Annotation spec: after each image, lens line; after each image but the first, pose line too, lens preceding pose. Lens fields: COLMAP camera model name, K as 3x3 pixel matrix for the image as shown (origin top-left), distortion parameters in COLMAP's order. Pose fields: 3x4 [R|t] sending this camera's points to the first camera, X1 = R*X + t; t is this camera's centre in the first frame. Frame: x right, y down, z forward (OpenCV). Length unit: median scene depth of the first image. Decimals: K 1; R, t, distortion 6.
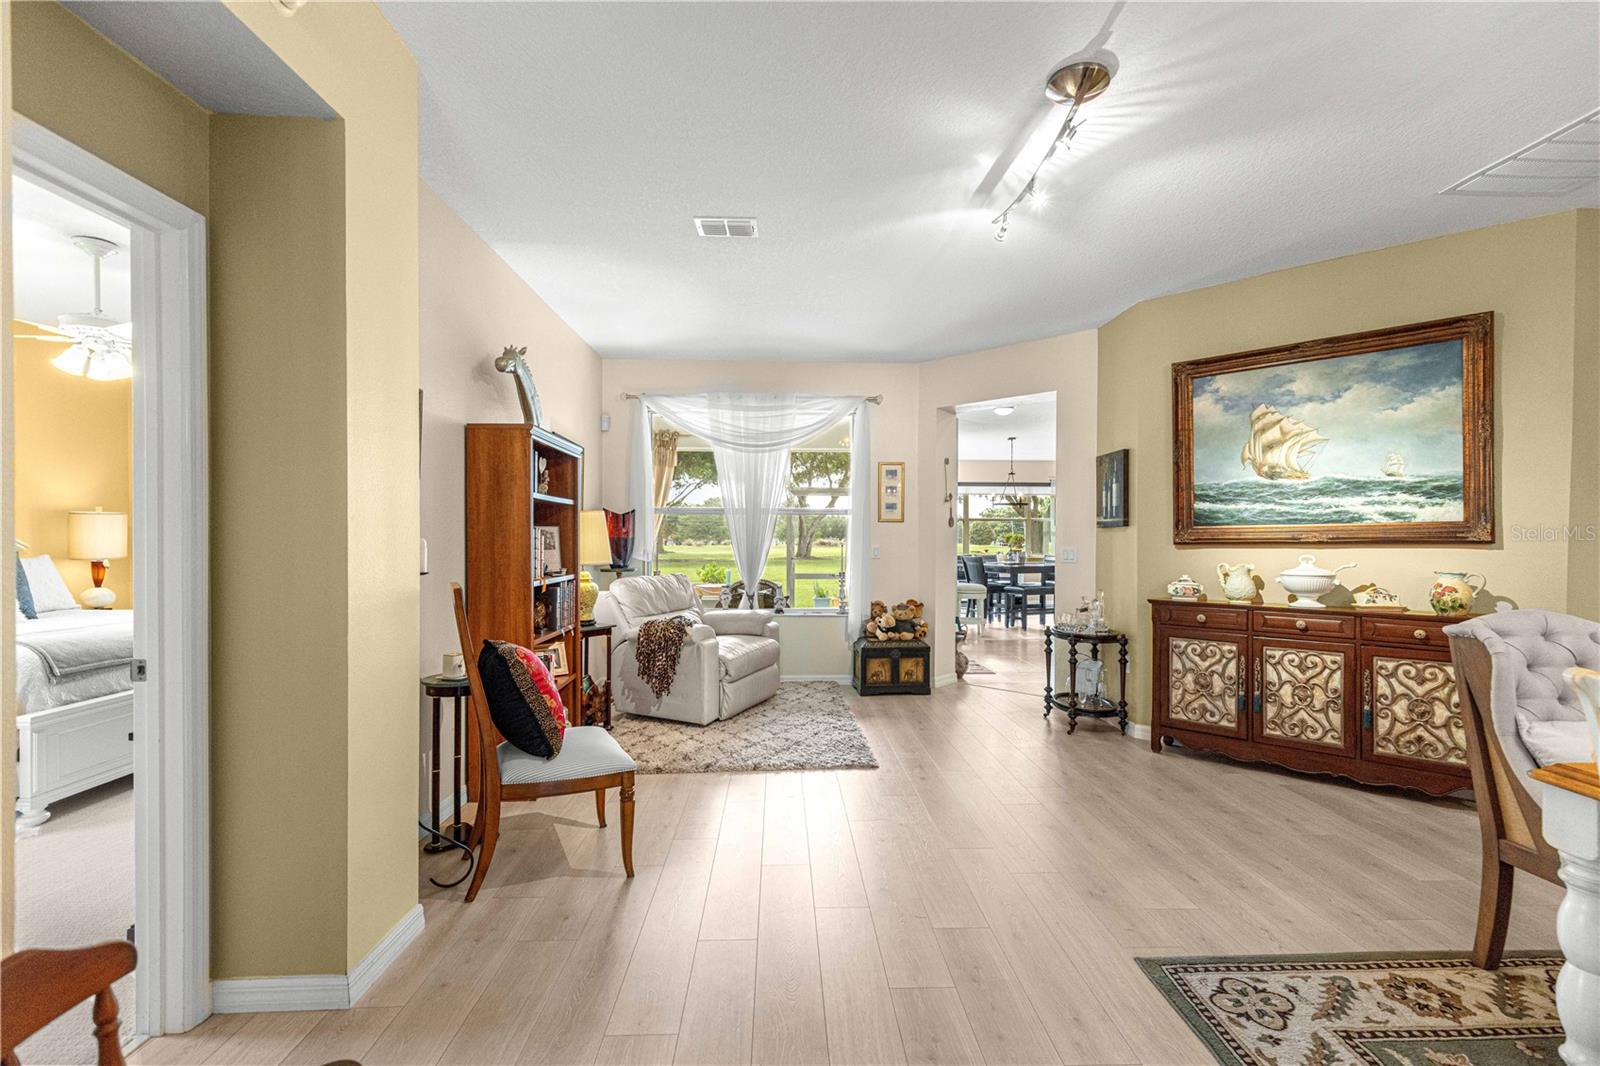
lens RADIAL K [[714.3, 0, 804.1], [0, 714.3, 543.4], [0, 0, 1]] dist [0.006121, -0.000500]
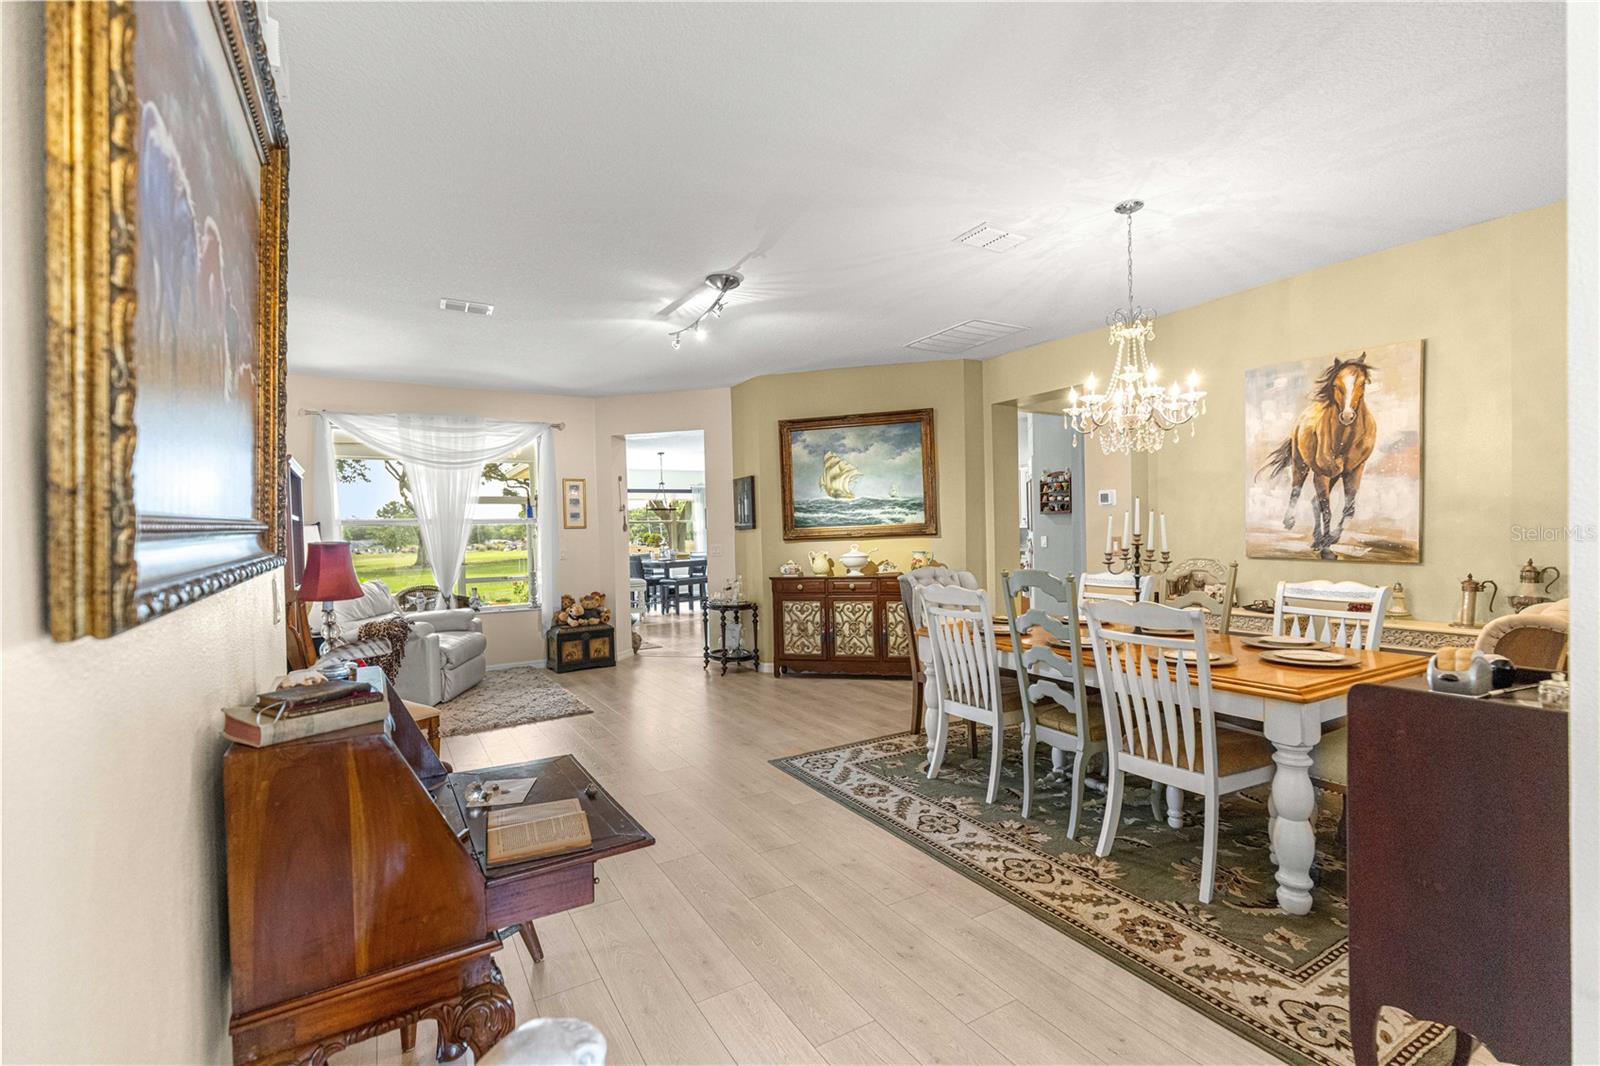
lens RADIAL K [[711.3, 0, 804.9], [0, 711.3, 539.6], [0, 0, 1]] dist [0.004147, 0.000034]
pose [[0.877549, -0.030031, 0.478546, -0.171810], [0.032743, 0.999460, 0.002677, -0.002899], [-0.478368, 0.013320, 0.878058, -0.360911]]
